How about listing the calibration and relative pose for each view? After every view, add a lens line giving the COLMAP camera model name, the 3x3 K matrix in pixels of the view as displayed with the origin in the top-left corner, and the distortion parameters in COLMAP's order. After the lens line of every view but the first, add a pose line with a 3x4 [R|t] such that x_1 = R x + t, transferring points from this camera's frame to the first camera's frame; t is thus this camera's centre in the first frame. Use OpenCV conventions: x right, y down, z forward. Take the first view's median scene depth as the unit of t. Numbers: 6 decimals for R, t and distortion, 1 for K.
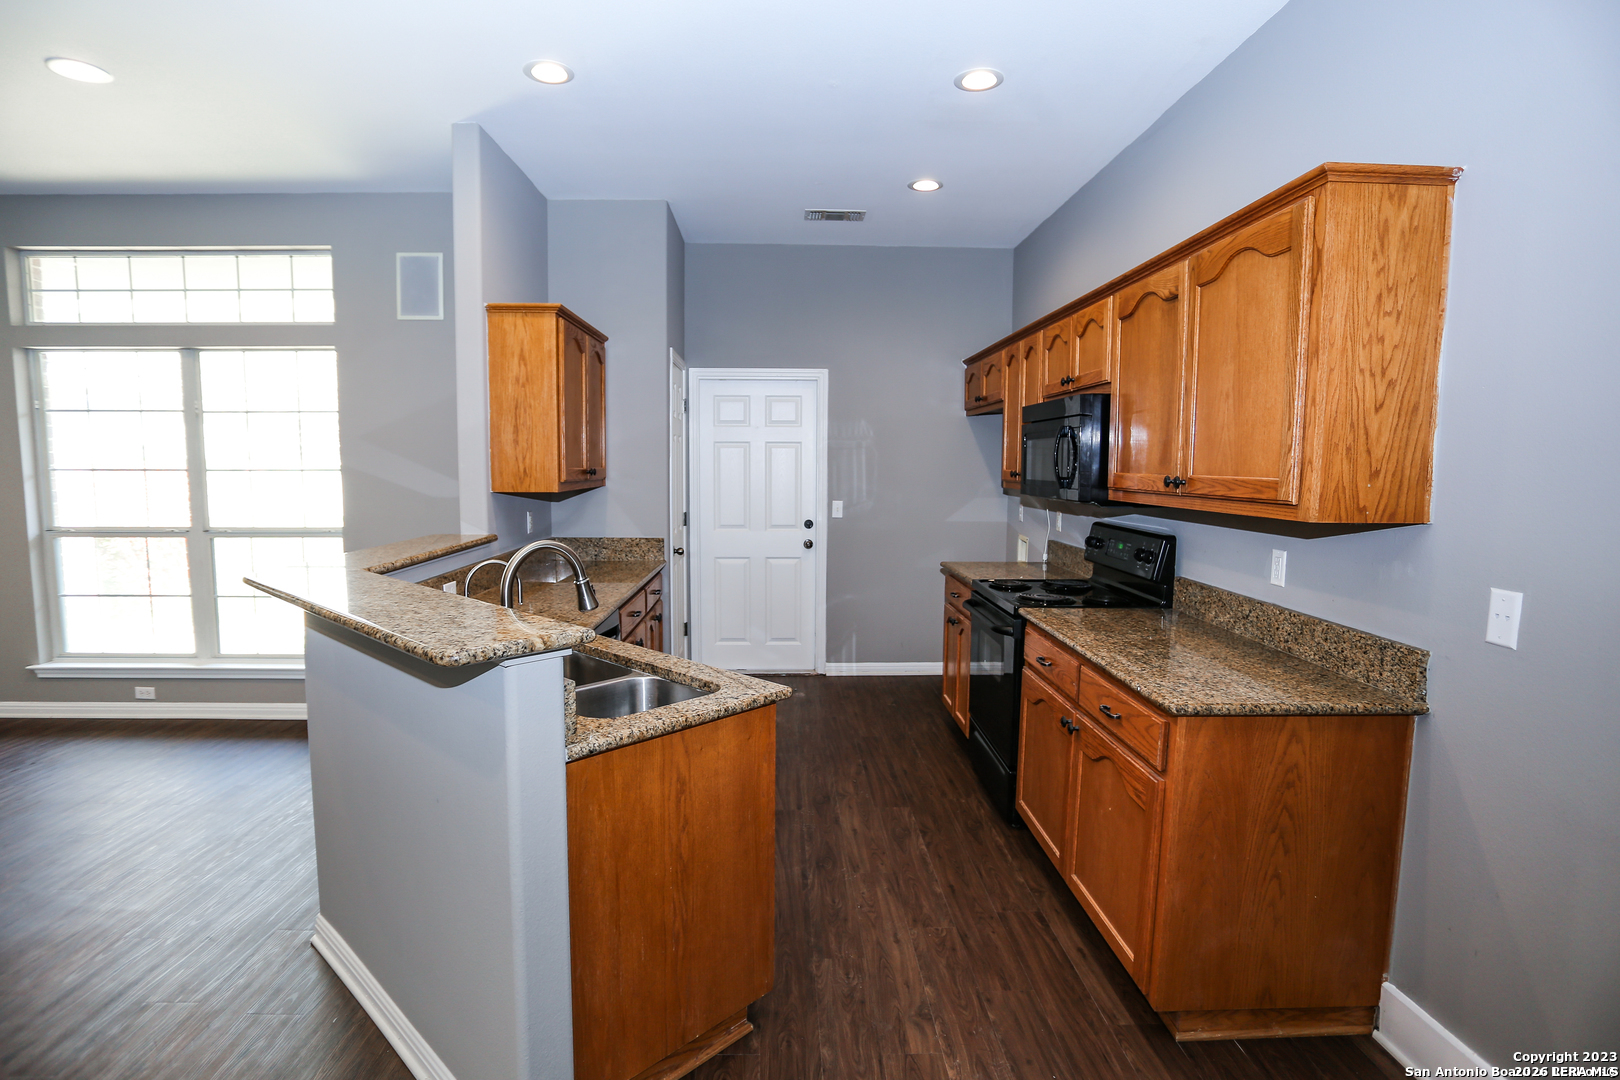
lens RADIAL K [[792.8, 0, 795.8], [0, 792.8, 541.3], [0, 0, 1]] dist [-0.076563, 0.034617]
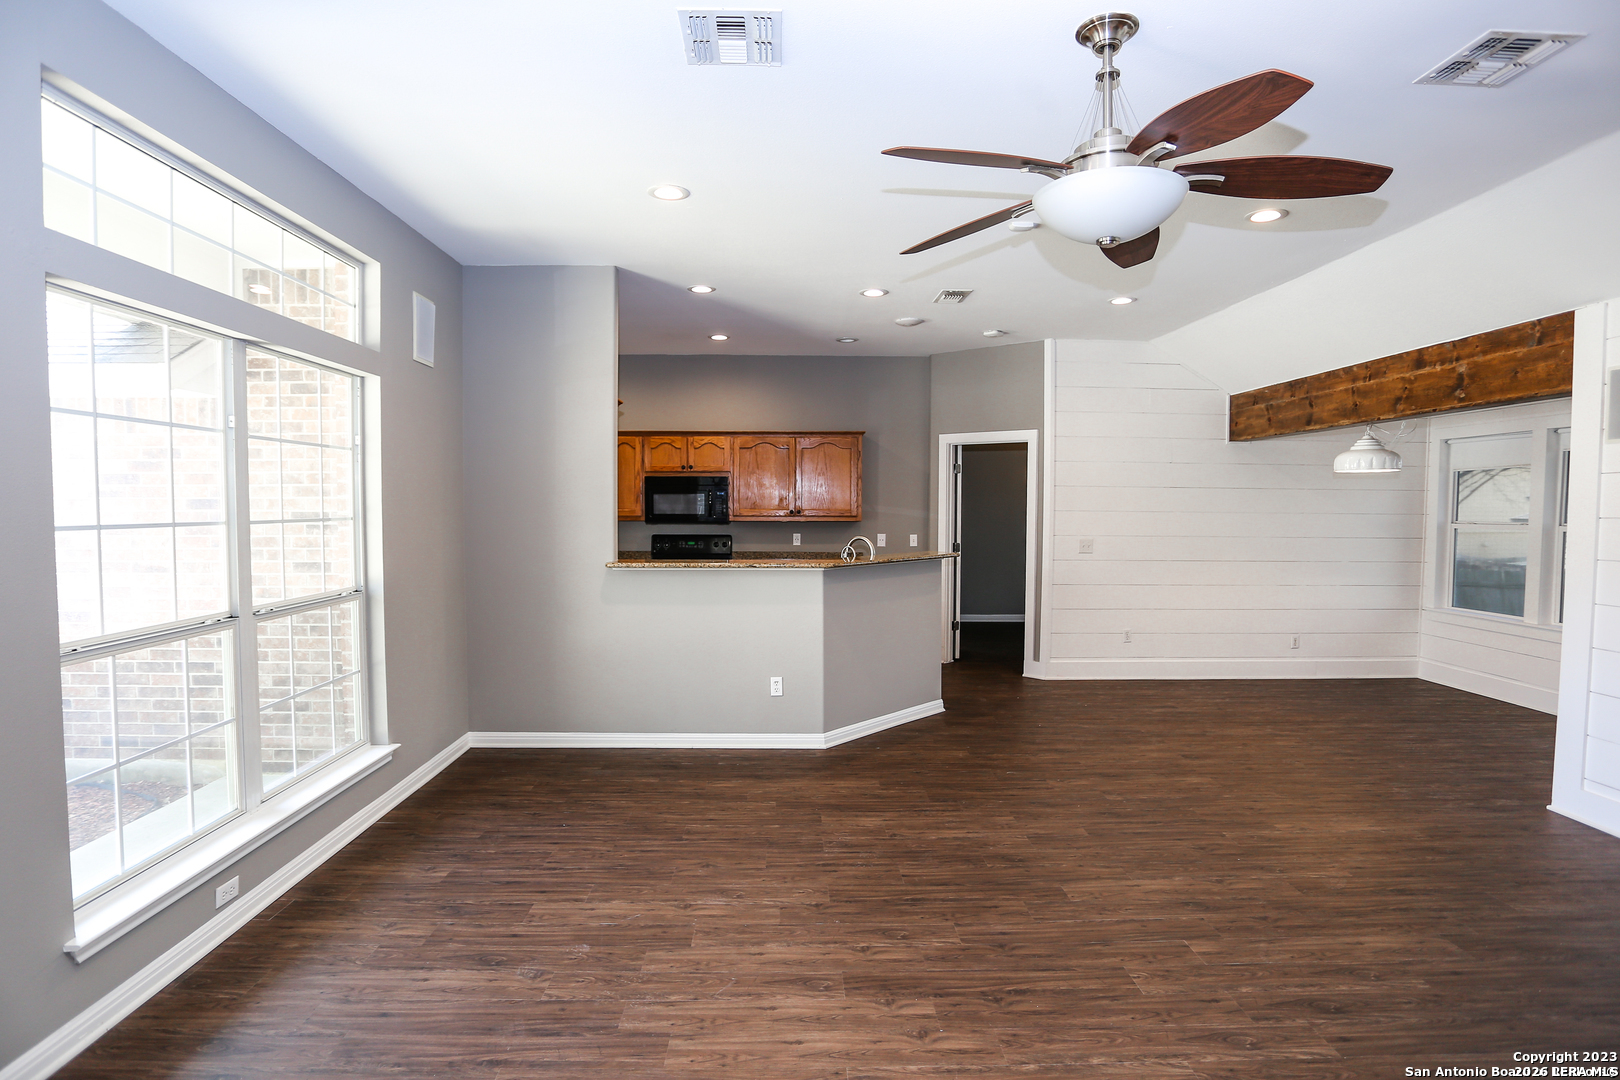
lens RADIAL K [[825.3, 0, 805.1], [0, 825.3, 544.8], [0, 0, 1]] dist [-0.085081, 0.043028]
pose [[0.015313, -0.055023, 0.998368, -1.481512], [0.095052, 0.994043, 0.053327, -0.065349], [-0.995354, 0.094081, 0.020452, 0.513300]]
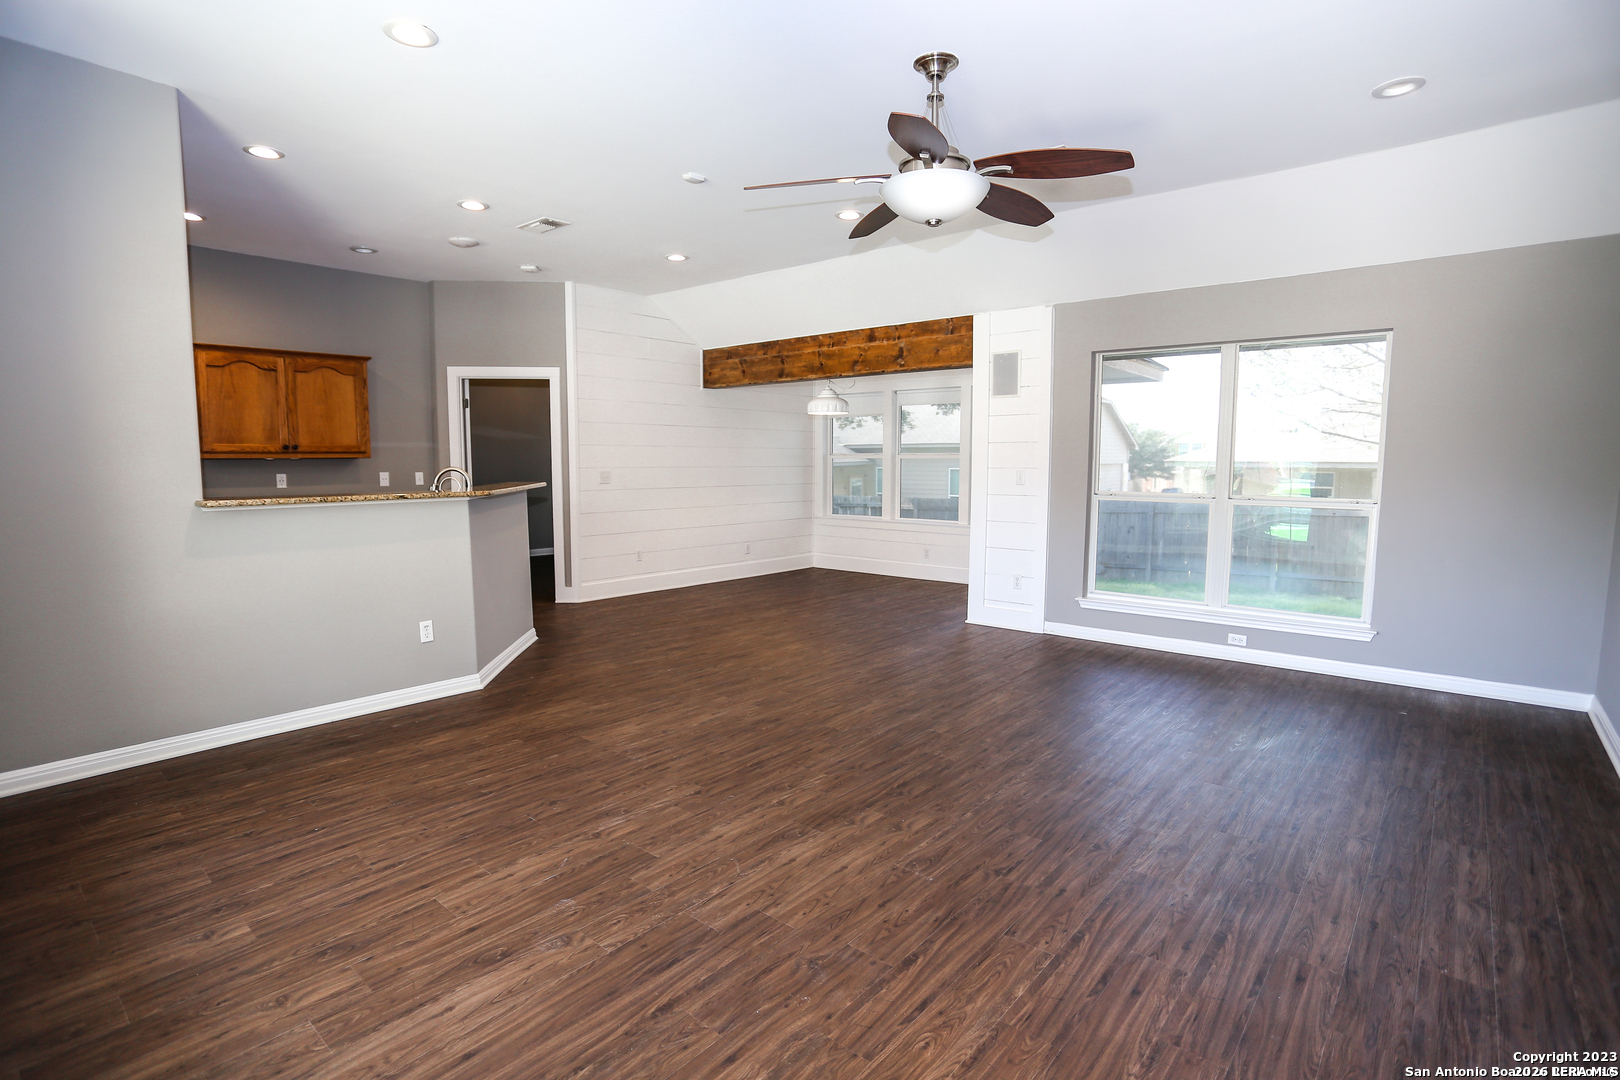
lens RADIAL K [[792.8, 0, 795.8], [0, 792.8, 541.3], [0, 0, 1]] dist [-0.076563, 0.034617]
pose [[-0.730606, -0.078359, 0.678288, -1.337897], [0.061796, 0.981728, 0.179976, -0.070097], [-0.679997, 0.173407, -0.712414, 0.959819]]
